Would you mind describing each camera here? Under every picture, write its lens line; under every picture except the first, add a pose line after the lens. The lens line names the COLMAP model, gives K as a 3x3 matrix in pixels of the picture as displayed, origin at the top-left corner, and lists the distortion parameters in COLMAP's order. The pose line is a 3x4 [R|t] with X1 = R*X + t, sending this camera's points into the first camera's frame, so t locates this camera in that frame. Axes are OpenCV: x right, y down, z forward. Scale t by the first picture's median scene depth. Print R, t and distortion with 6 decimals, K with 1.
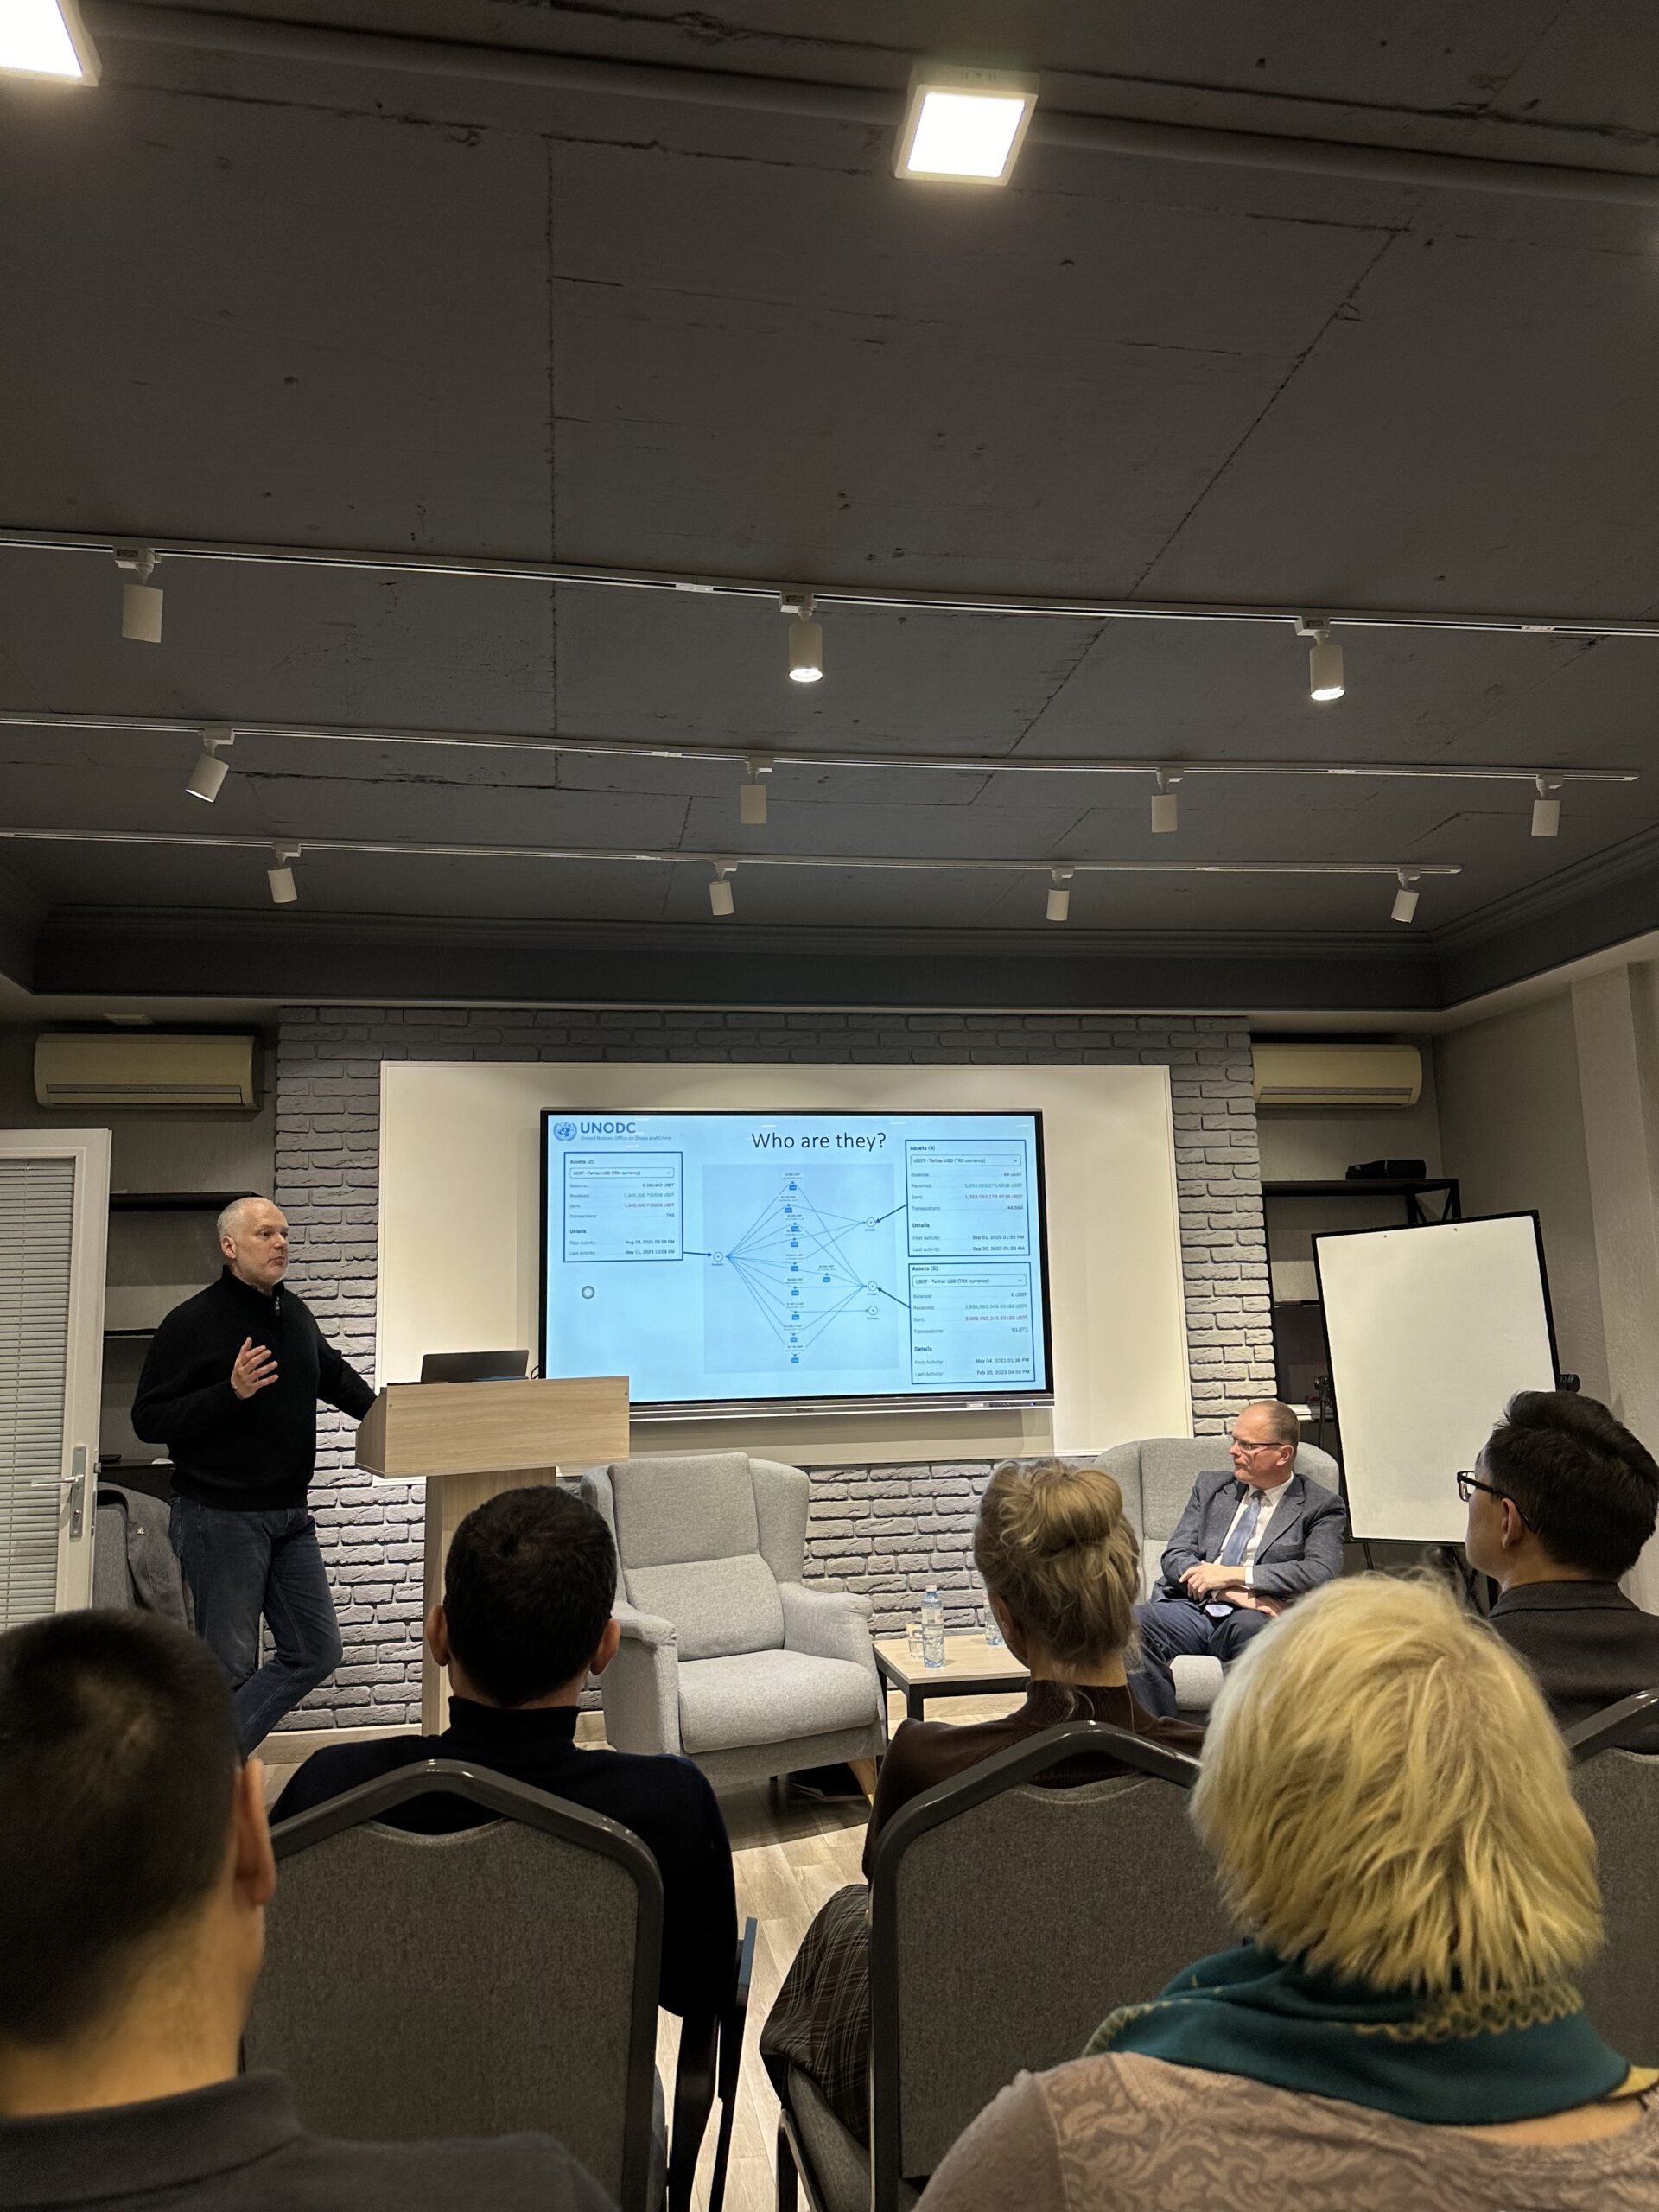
lens RADIAL K [[1535.1, 0, 829.5], [0, 1535.1, 1106.0], [0, 0, 1]] dist [0.164240, -0.320221]
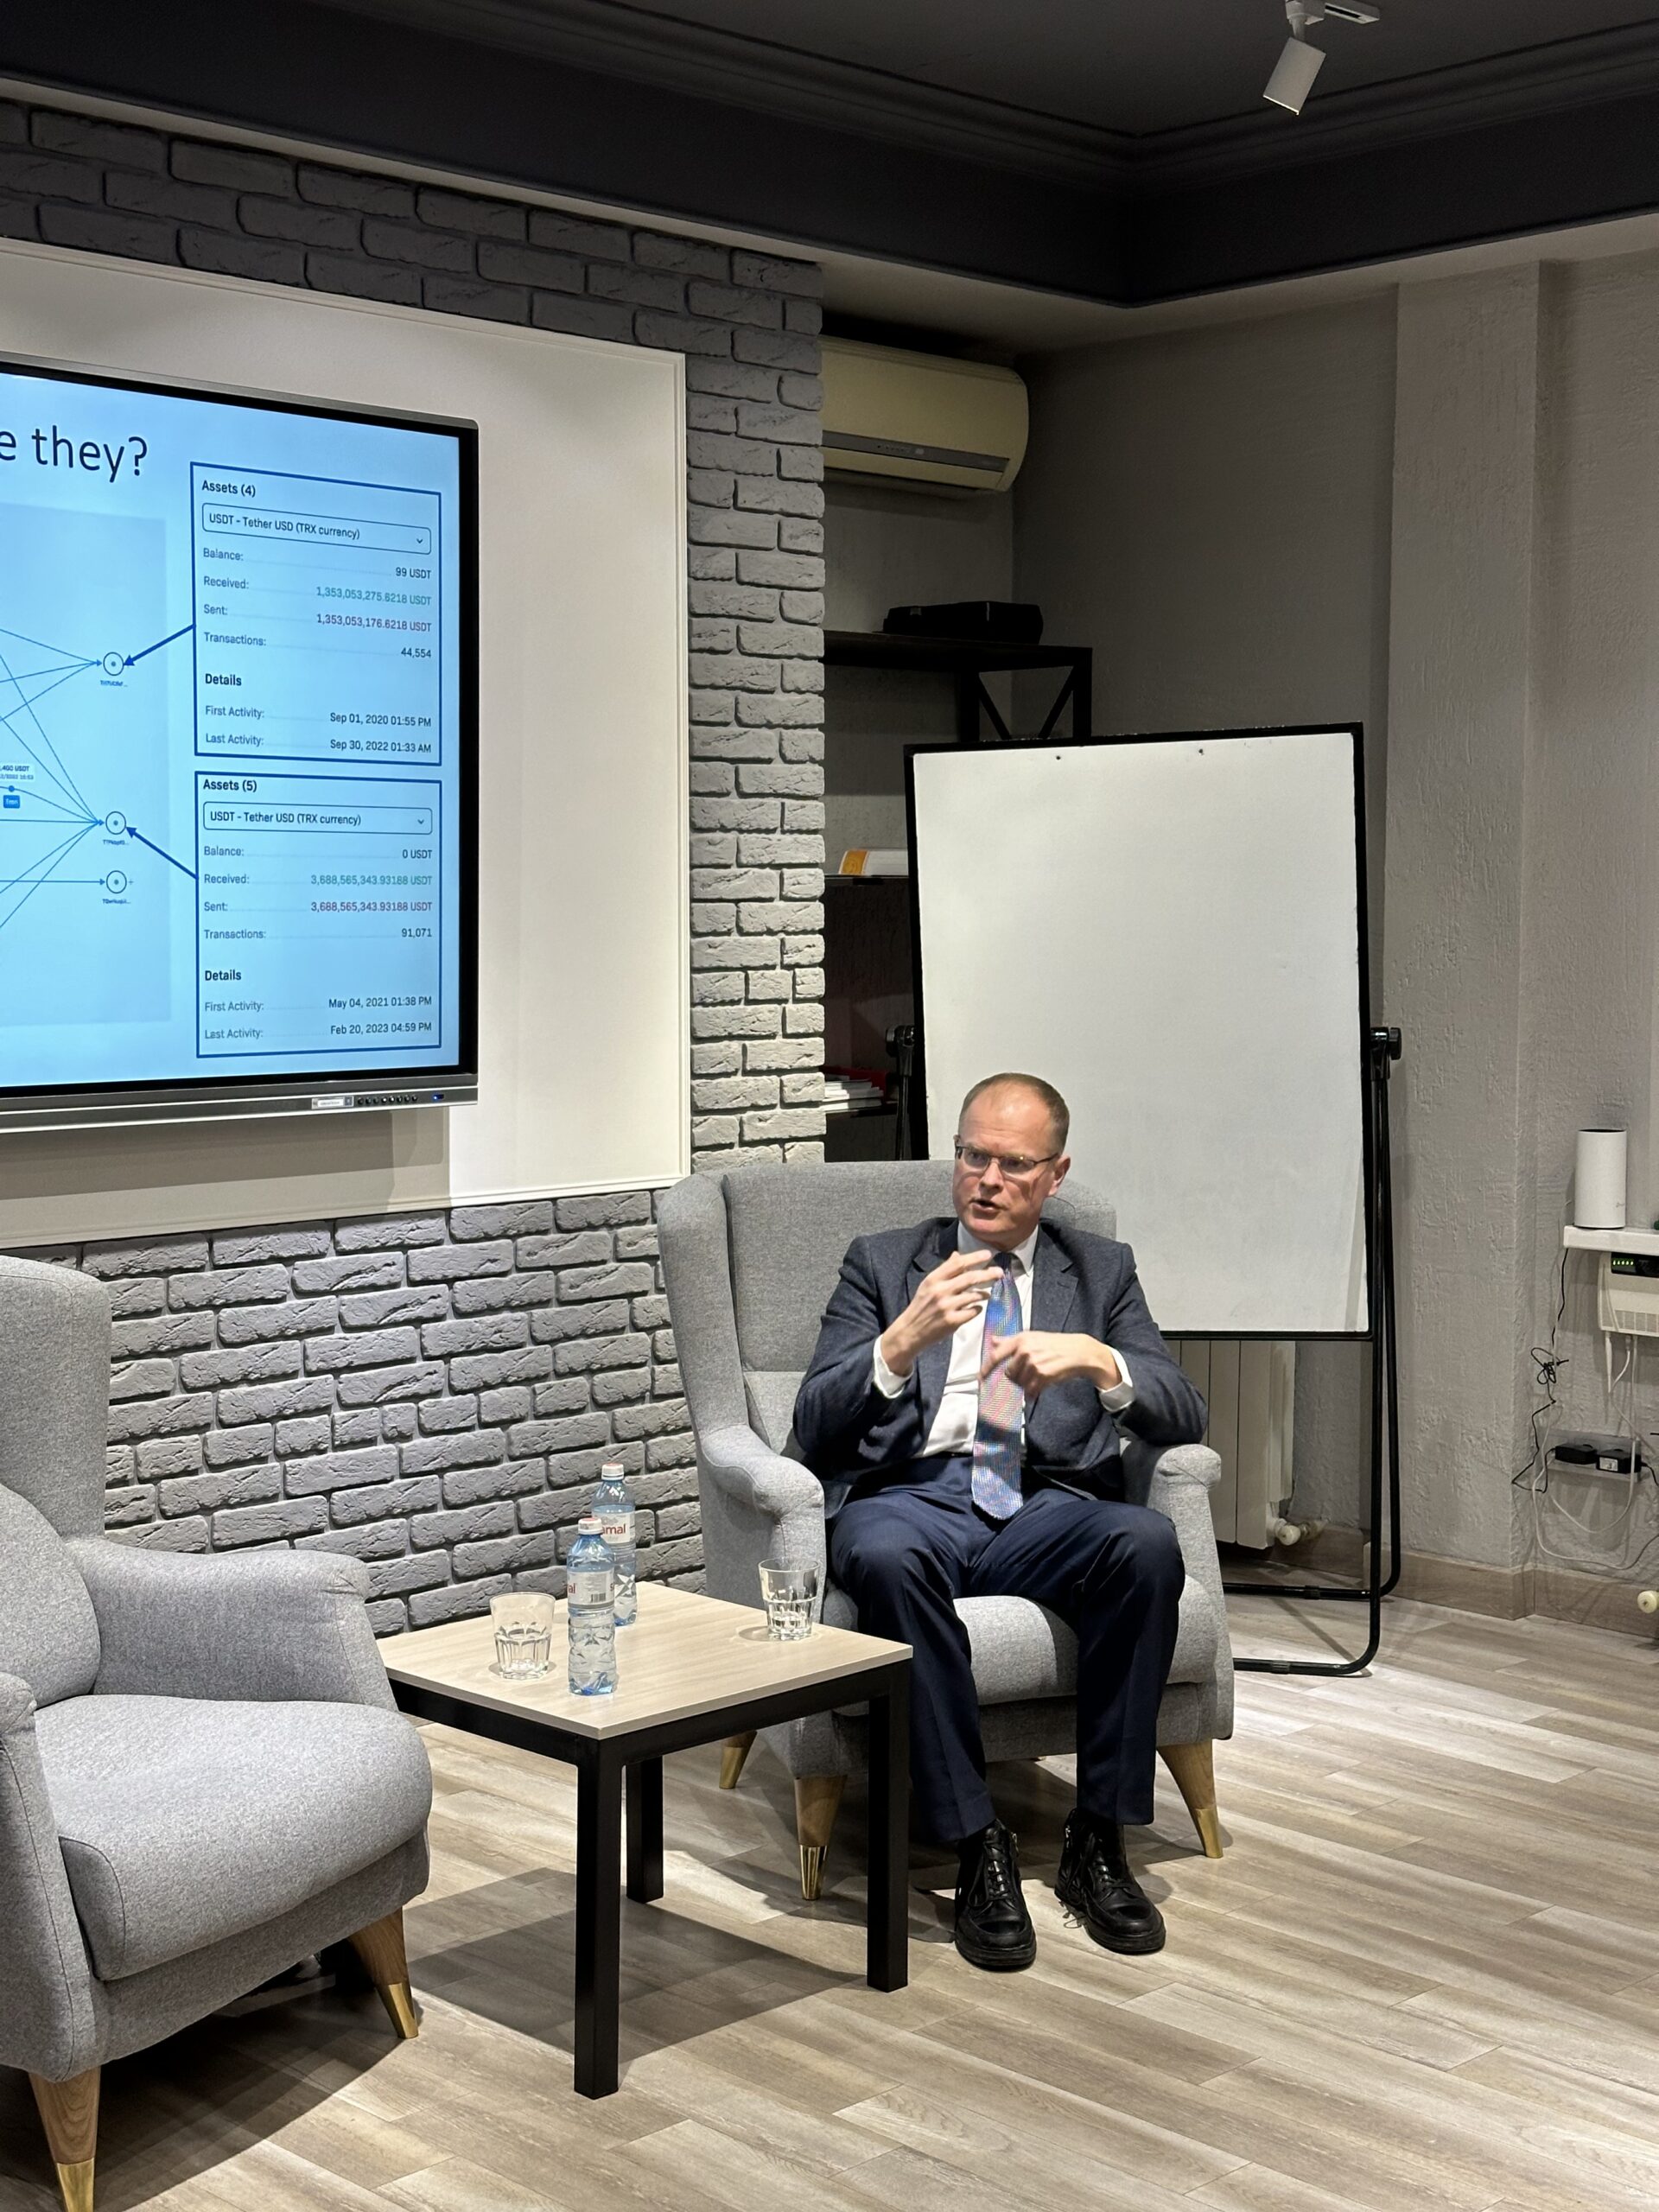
lens RADIAL K [[3085.2, 0, 829.5], [0, 3085.2, 1106.0], [0, 0, 1]] dist [0.160655, -0.080324]
pose [[0.821985, -0.015650, 0.569295, -0.284003], [-0.104945, 0.978342, 0.178421, 0.023252], [-0.559757, -0.206404, 0.802539, 0.215198]]
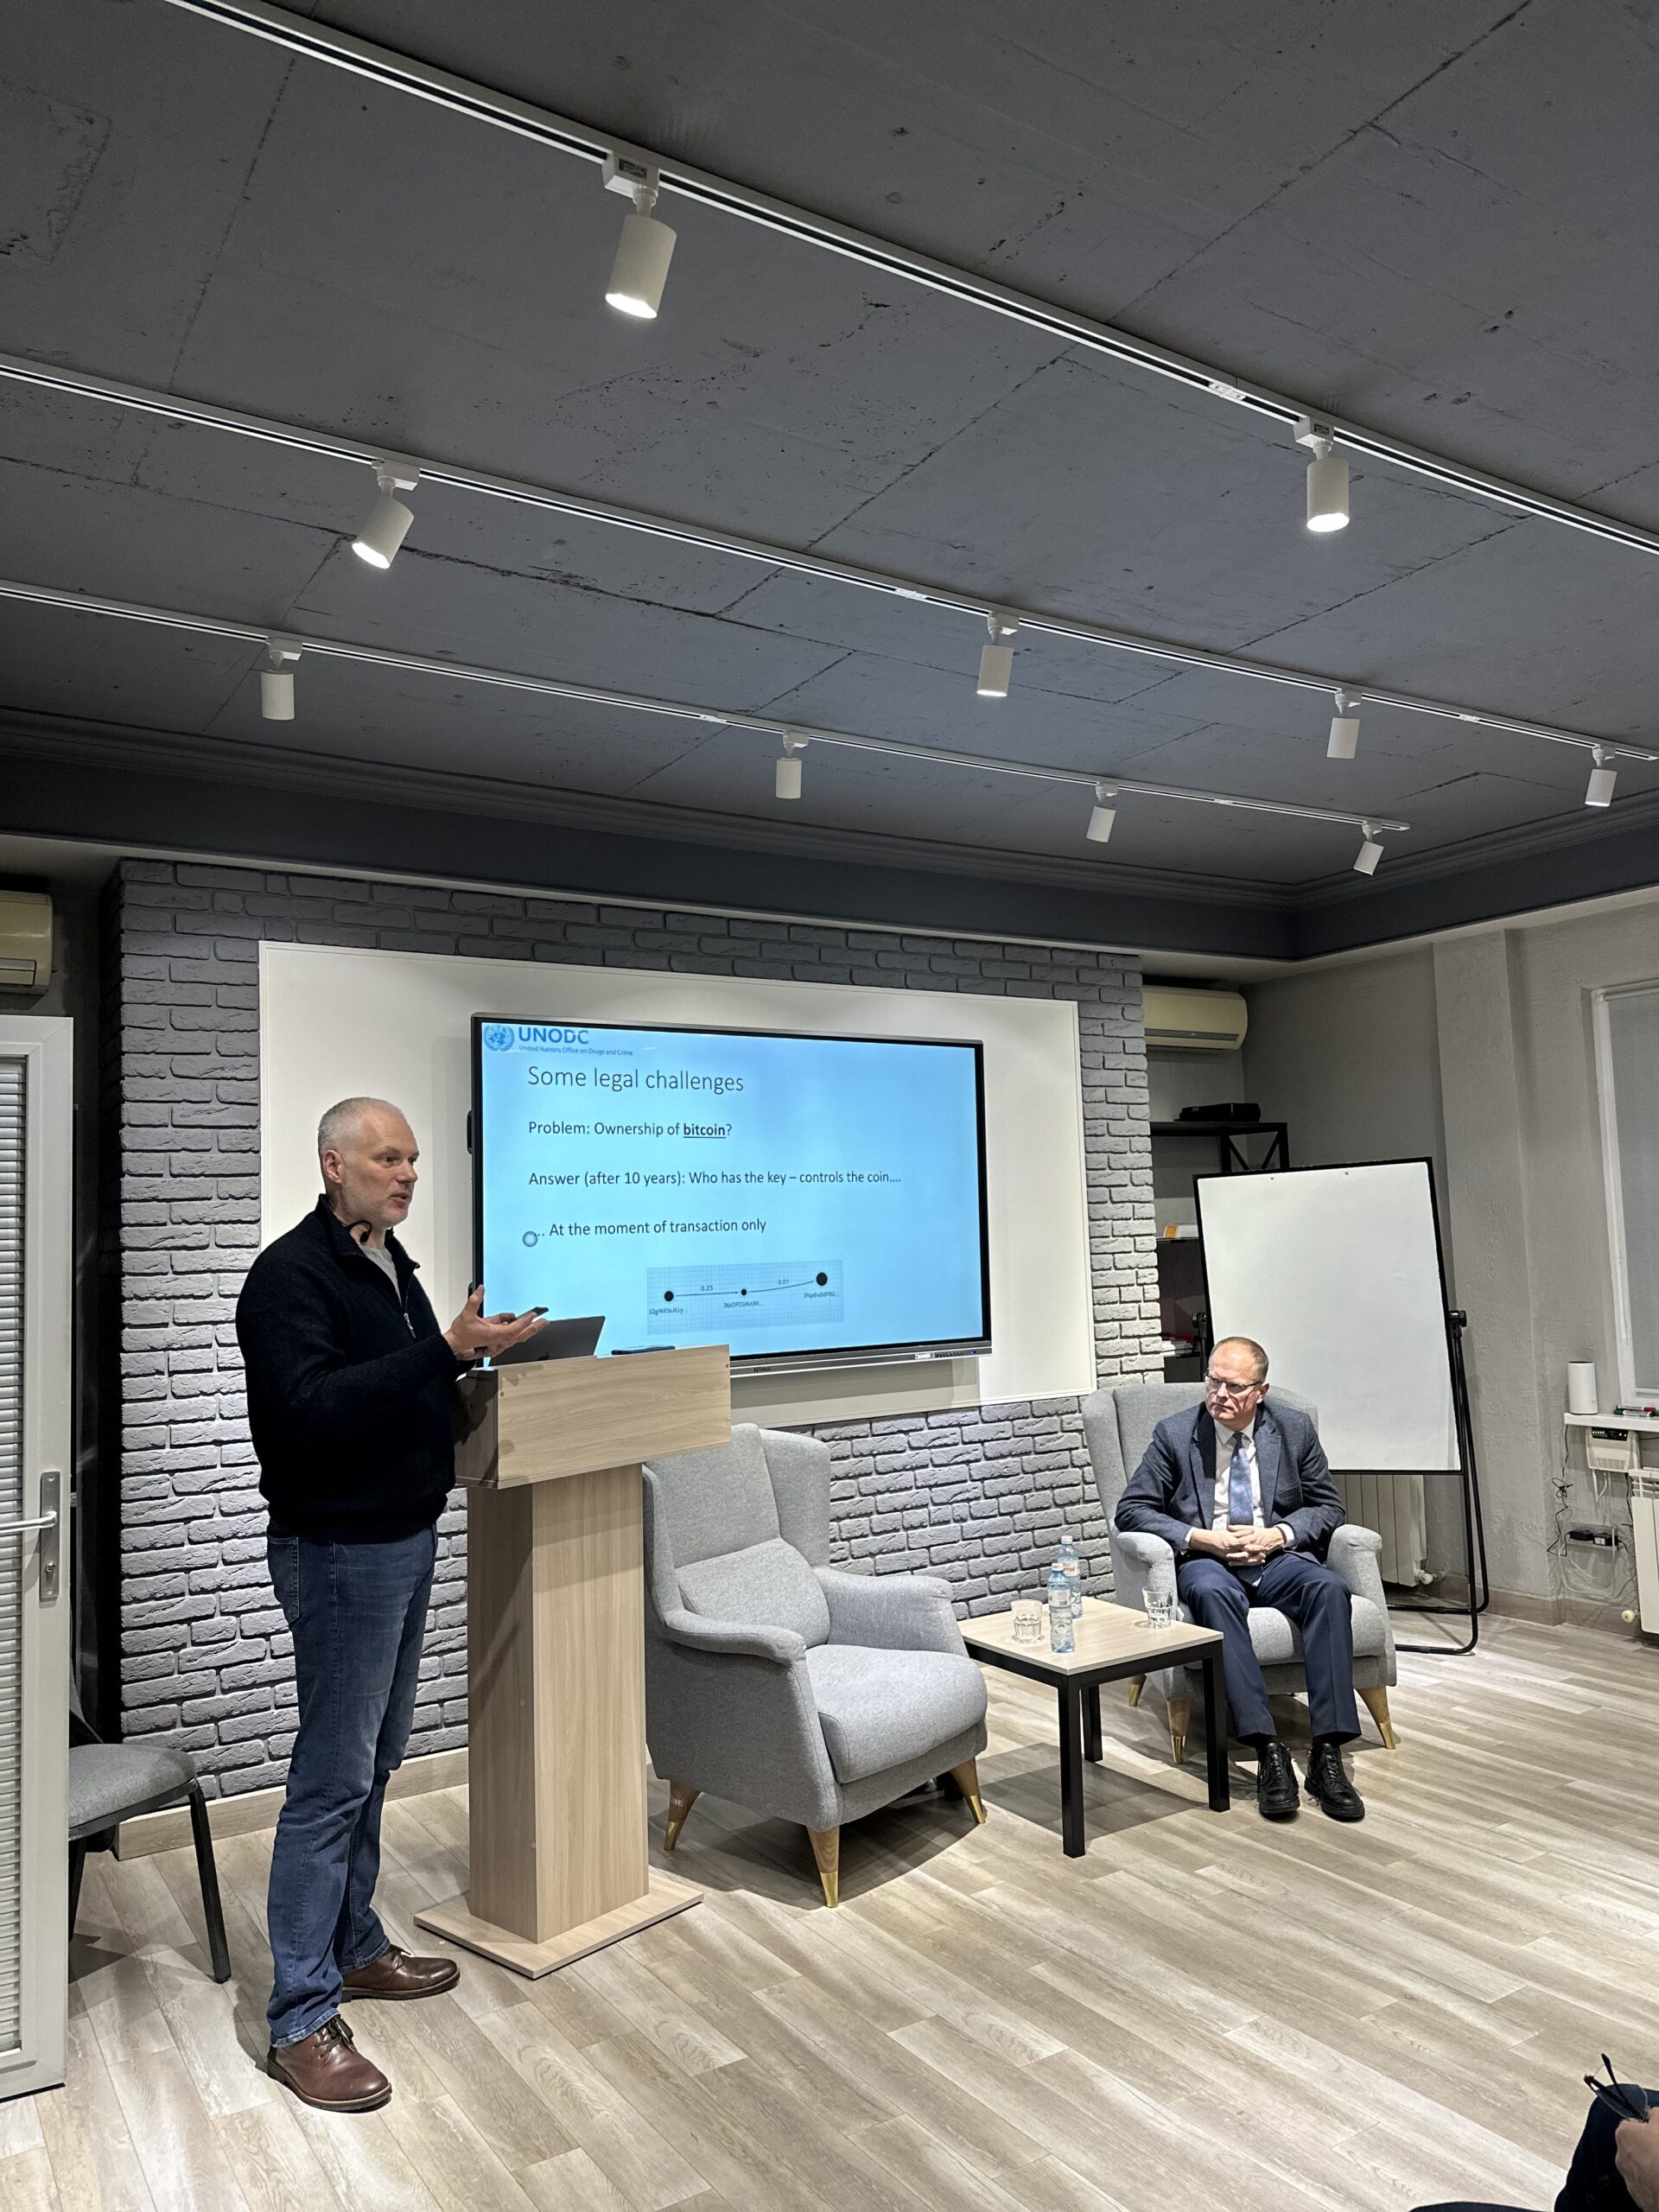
lens RADIAL K [[1535.1, 0, 829.5], [0, 1535.1, 1106.0], [0, 0, 1]] dist [0.164240, -0.320221]
pose [[0.923099, 0.028101, 0.383535, -0.314632], [-0.048310, 0.997900, 0.043158, 0.005608], [-0.381517, -0.058368, 0.922517, 0.170034]]
